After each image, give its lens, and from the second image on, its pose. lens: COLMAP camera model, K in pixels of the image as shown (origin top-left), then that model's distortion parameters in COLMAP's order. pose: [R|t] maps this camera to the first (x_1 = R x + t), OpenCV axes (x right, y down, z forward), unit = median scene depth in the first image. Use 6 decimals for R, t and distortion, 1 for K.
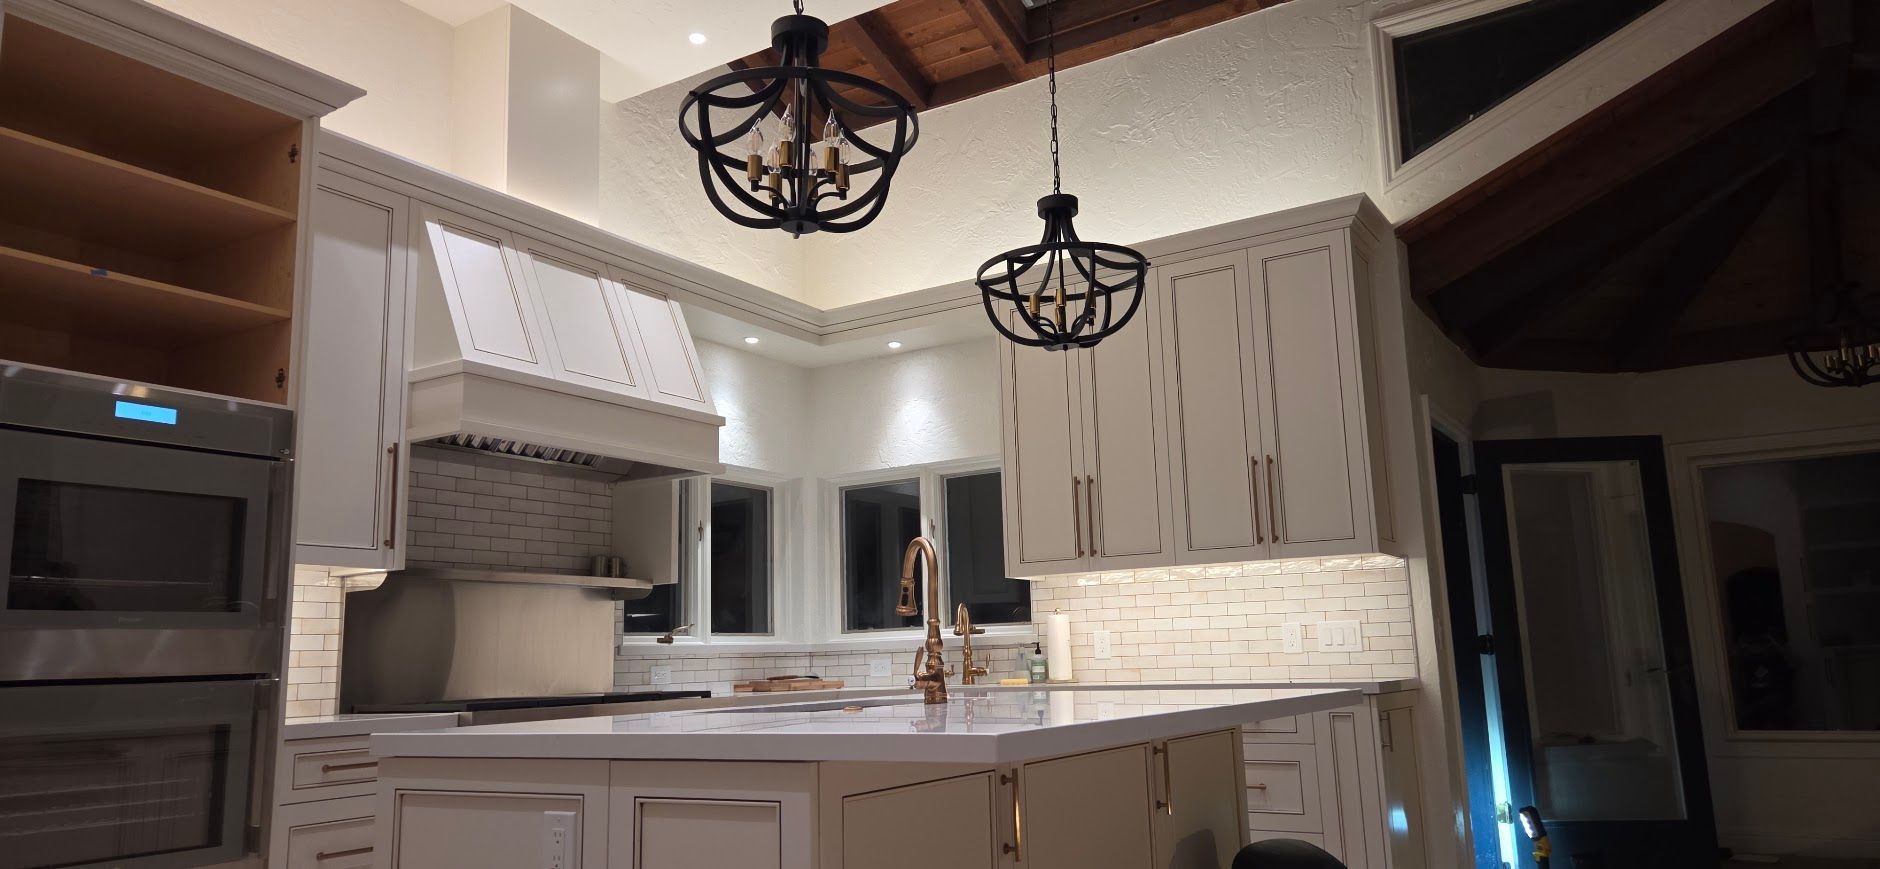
lens RADIAL K [[1246.3, 0, 940.0], [0, 1246.3, 434.5], [0, 0, 1]] dist [0.065476, -0.055185]
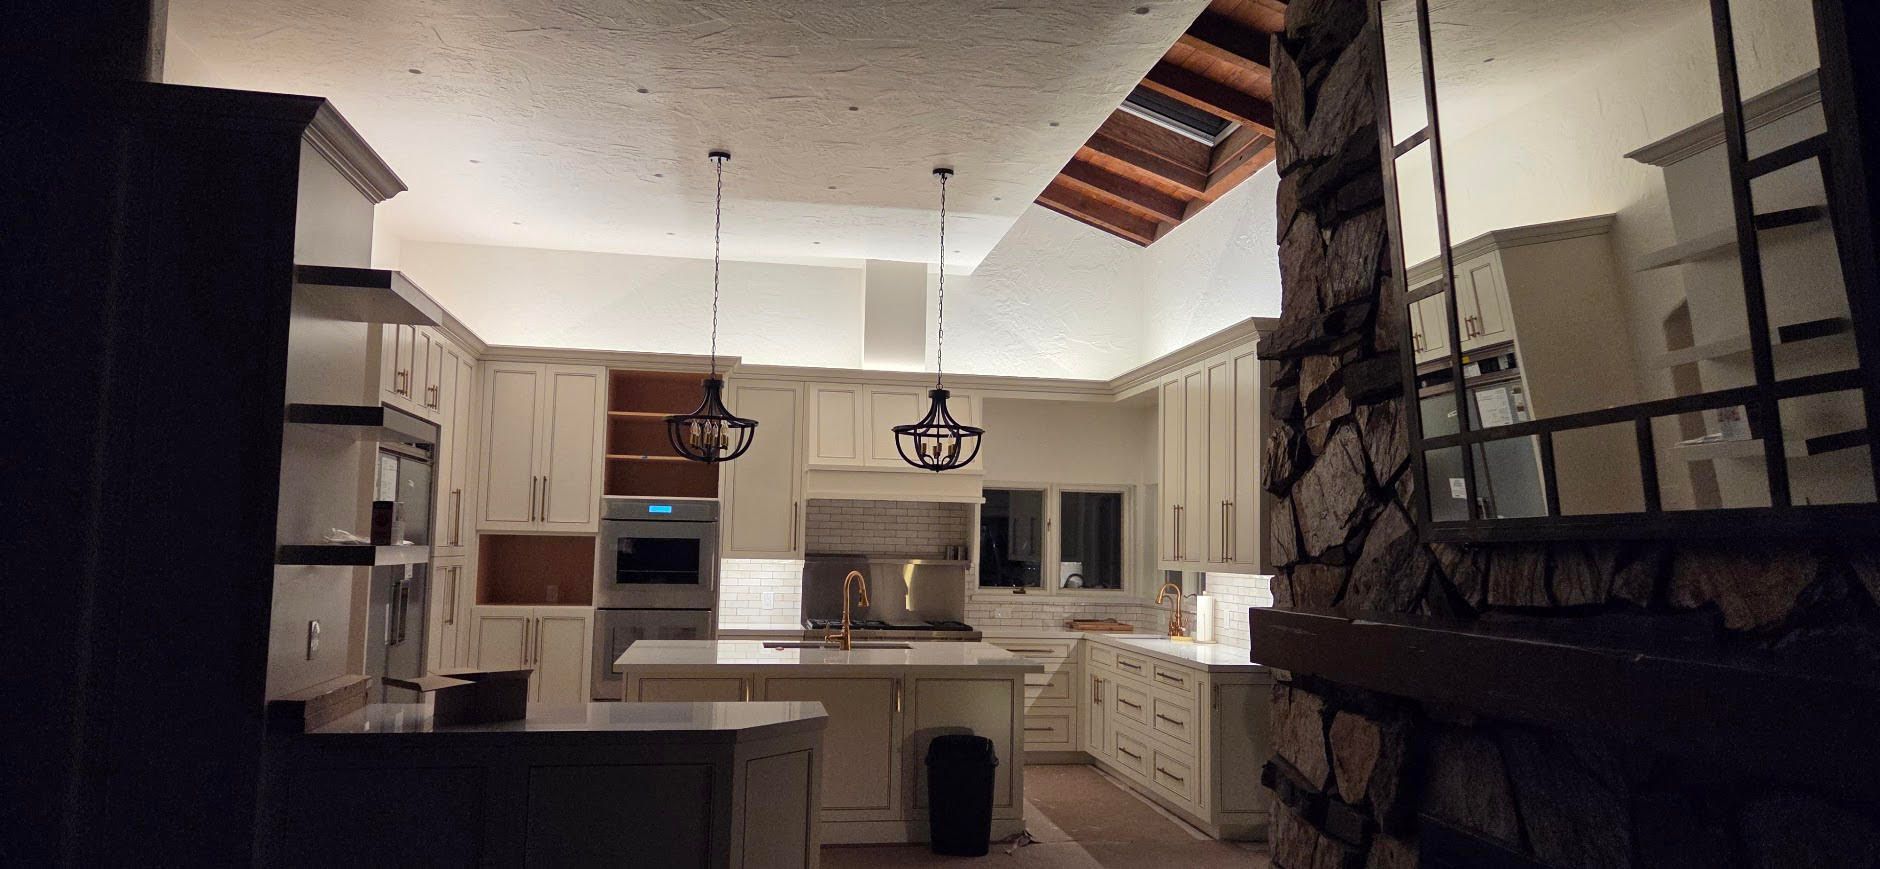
lens RADIAL K [[1246.3, 0, 940.0], [0, 1246.3, 434.5], [0, 0, 1]] dist [0.065476, -0.055185]
pose [[0.655949, -0.022618, -0.754467, 1.314913], [0.094456, 0.994153, 0.052319, -0.192153], [0.748872, -0.105582, 0.654250, -0.198739]]
